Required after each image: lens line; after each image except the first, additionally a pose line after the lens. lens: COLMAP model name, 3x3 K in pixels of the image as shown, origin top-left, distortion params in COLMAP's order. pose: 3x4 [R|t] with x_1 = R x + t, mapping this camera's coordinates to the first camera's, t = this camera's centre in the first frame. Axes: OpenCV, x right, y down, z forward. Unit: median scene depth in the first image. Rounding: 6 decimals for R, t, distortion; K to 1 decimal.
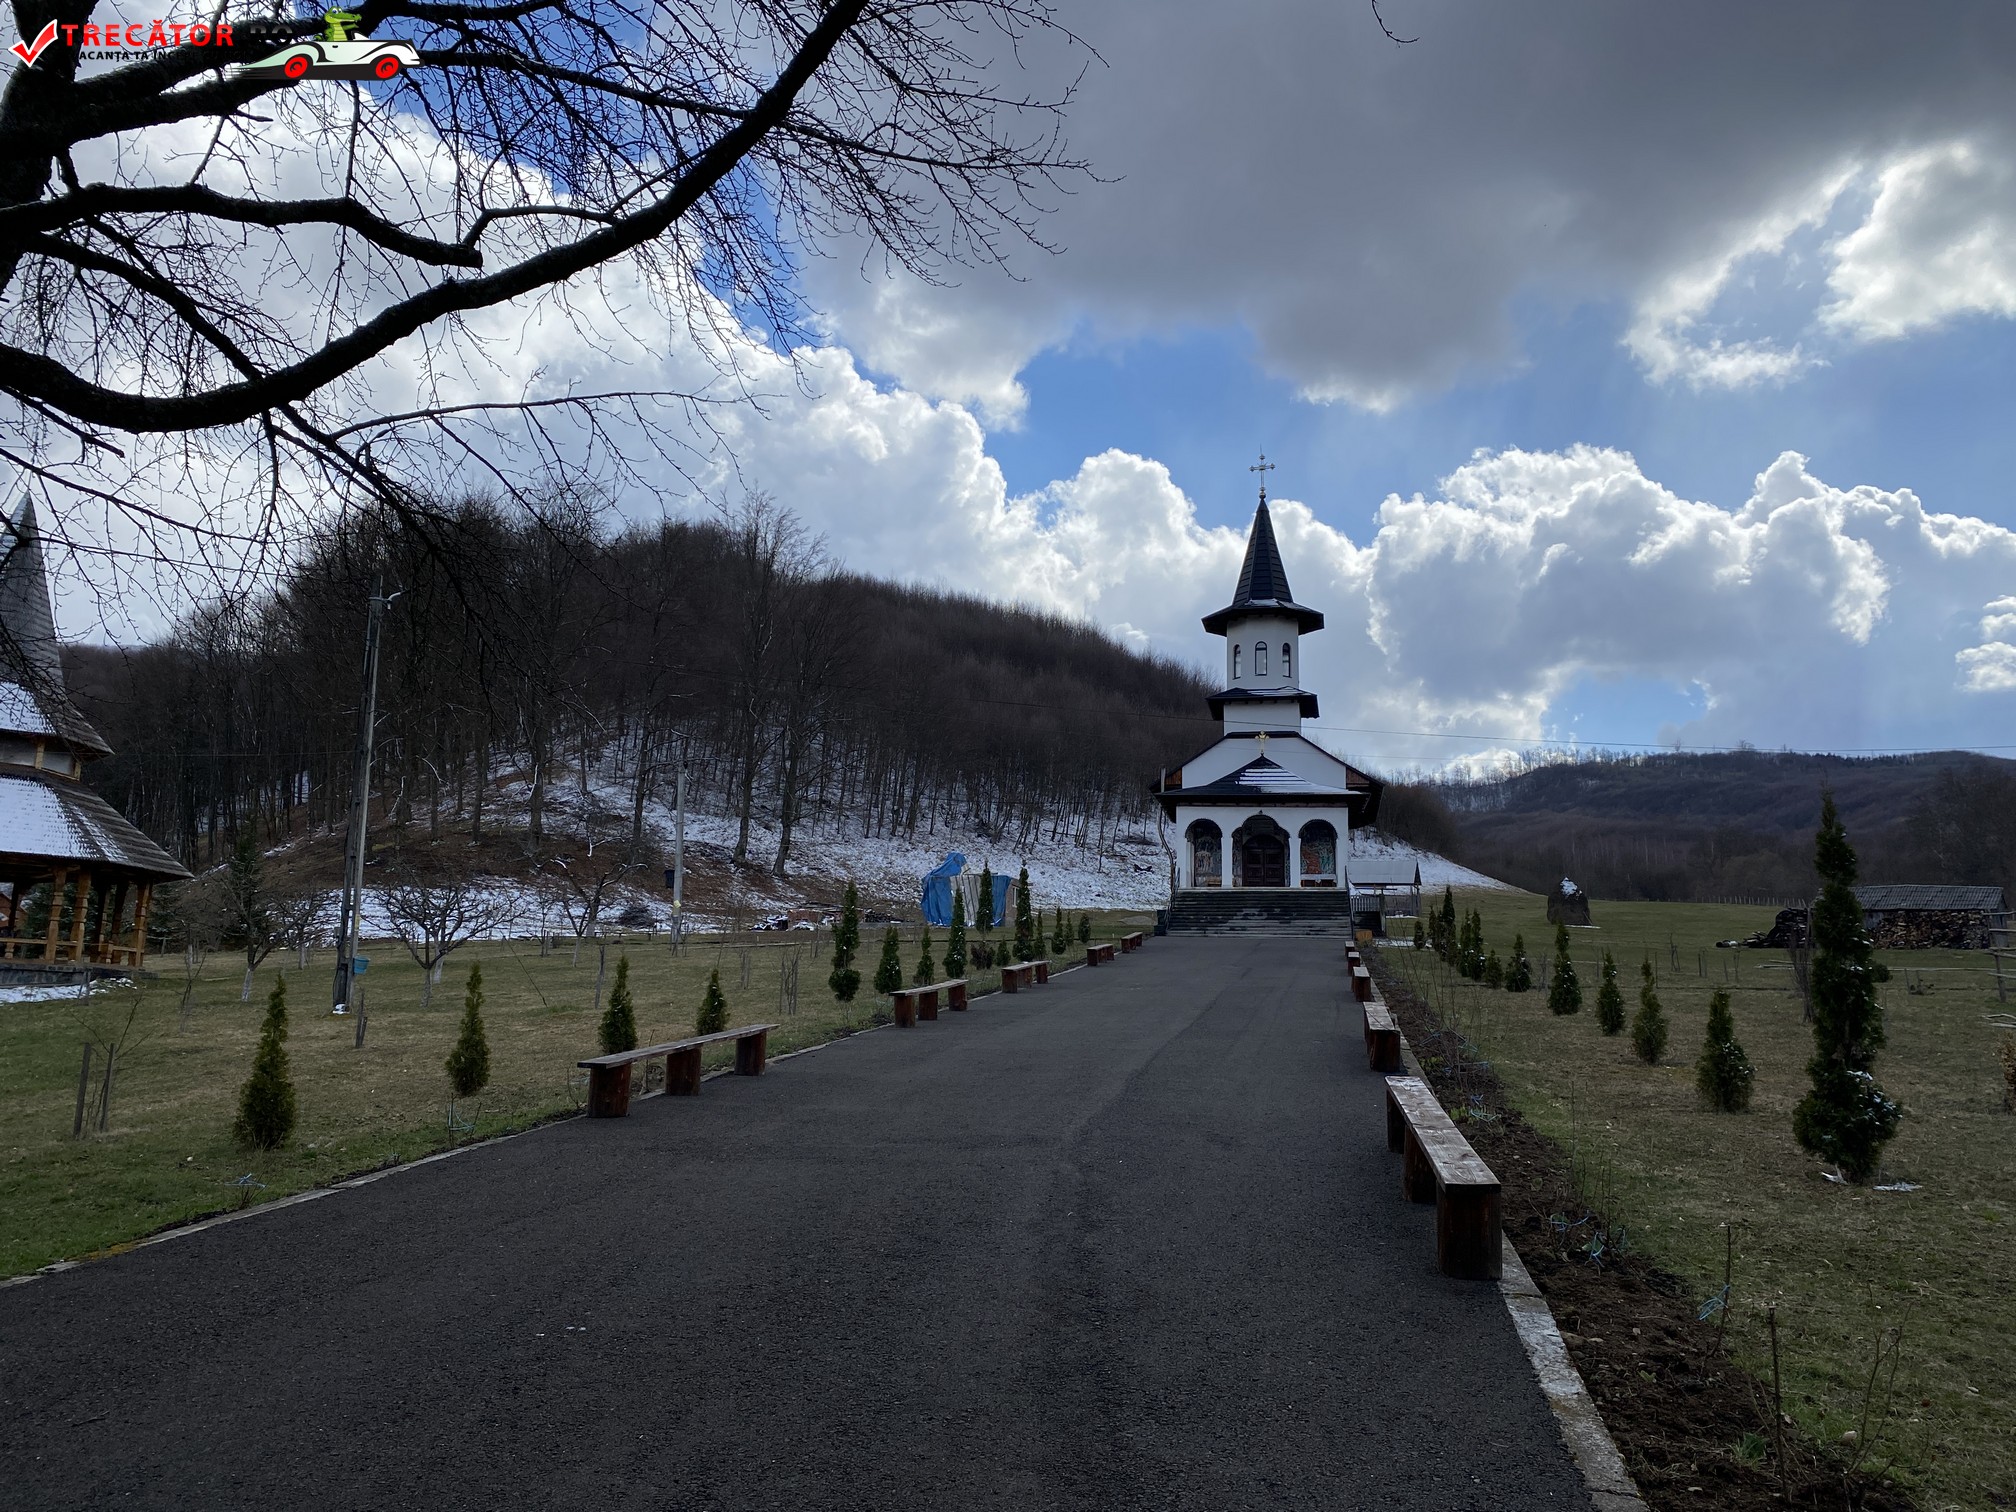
lens RADIAL K [[1523.4, 0, 1010.8], [0, 1523.4, 745.2], [0, 0, 1]] dist [0.010278, -0.004047]
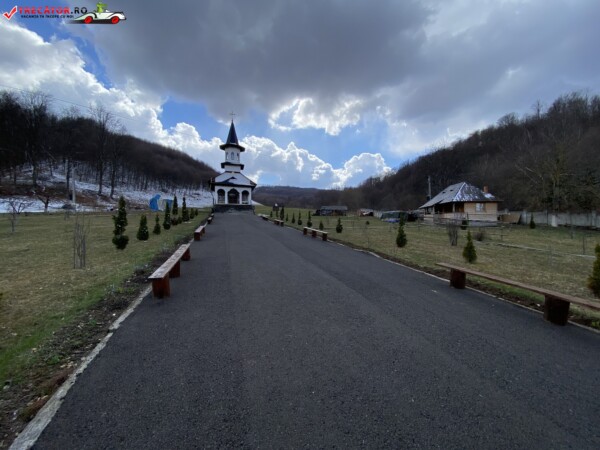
lens RADIAL K [[243.8, 0, 294.5], [0, 243.8, 225.8], [0, 0, 1]] dist [-0.000927, -0.000173]
pose [[0.882261, -0.015110, 0.470518, -0.027112], [-0.068879, 0.984585, 0.160774, 0.022170], [-0.465694, -0.174254, 0.867620, 0.200738]]
